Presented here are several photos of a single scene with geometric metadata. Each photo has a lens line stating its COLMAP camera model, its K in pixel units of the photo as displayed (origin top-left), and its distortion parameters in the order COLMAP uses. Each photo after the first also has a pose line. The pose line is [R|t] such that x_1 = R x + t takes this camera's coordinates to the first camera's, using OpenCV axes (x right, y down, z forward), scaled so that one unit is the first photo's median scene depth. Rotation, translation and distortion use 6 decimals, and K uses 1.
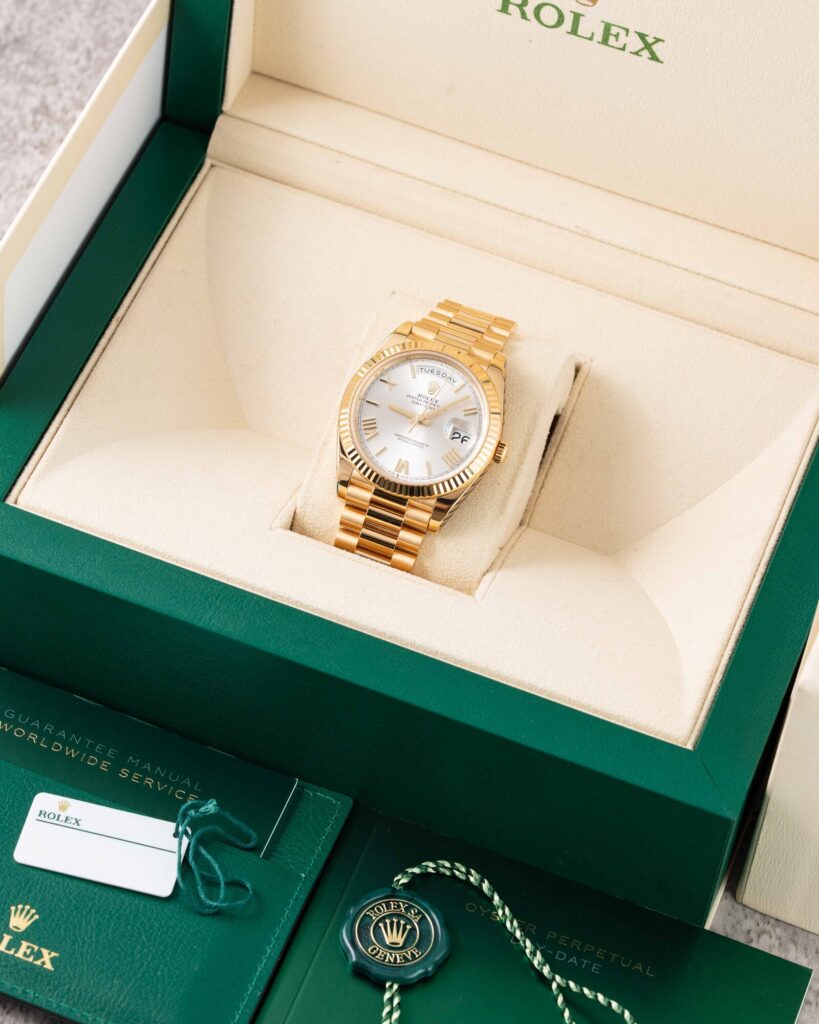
lens RADIAL K [[3825.6, 0, 409.5], [0, 3825.6, 512.0], [0, 0, 1]] dist [-0.454726, -3.617133]
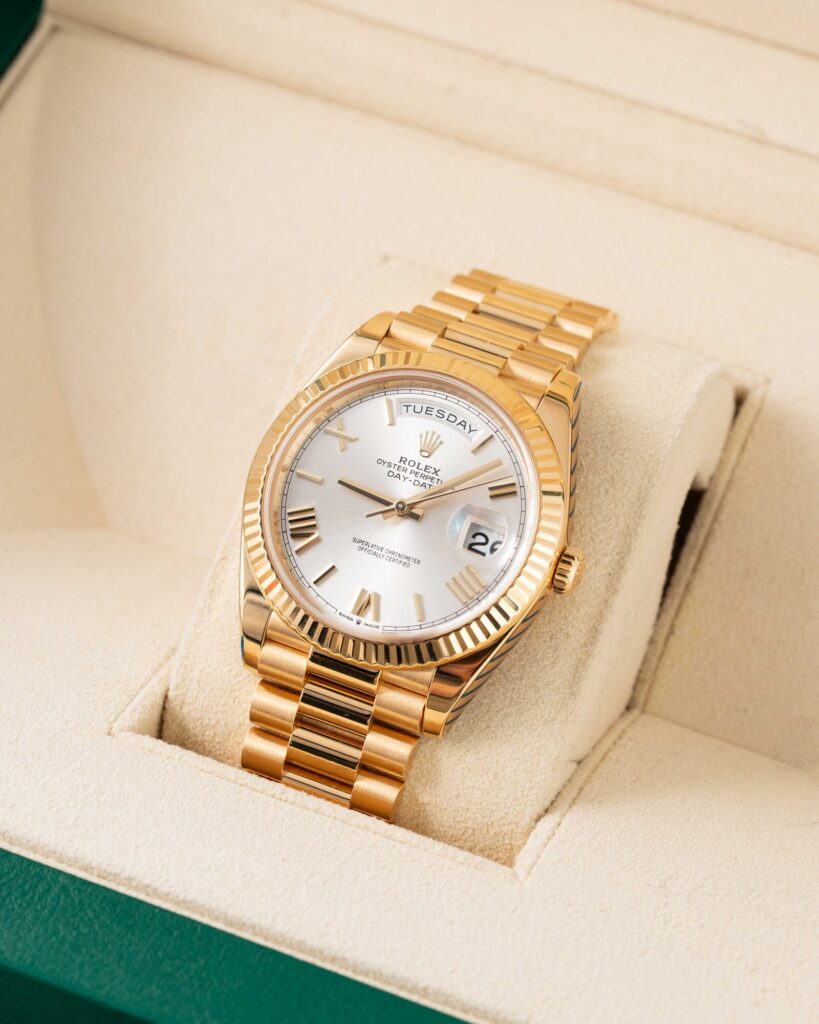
lens RADIAL K [[4130.7, 0, 409.5], [0, 4130.7, 512.0], [0, 0, 1]] dist [0.032026, -7.256645]
pose [[0.994939, -0.018304, -0.098798, 0.056358], [0.017459, 0.999803, -0.009410, -0.018609], [0.098951, 0.007637, 0.995063, 0.464142]]
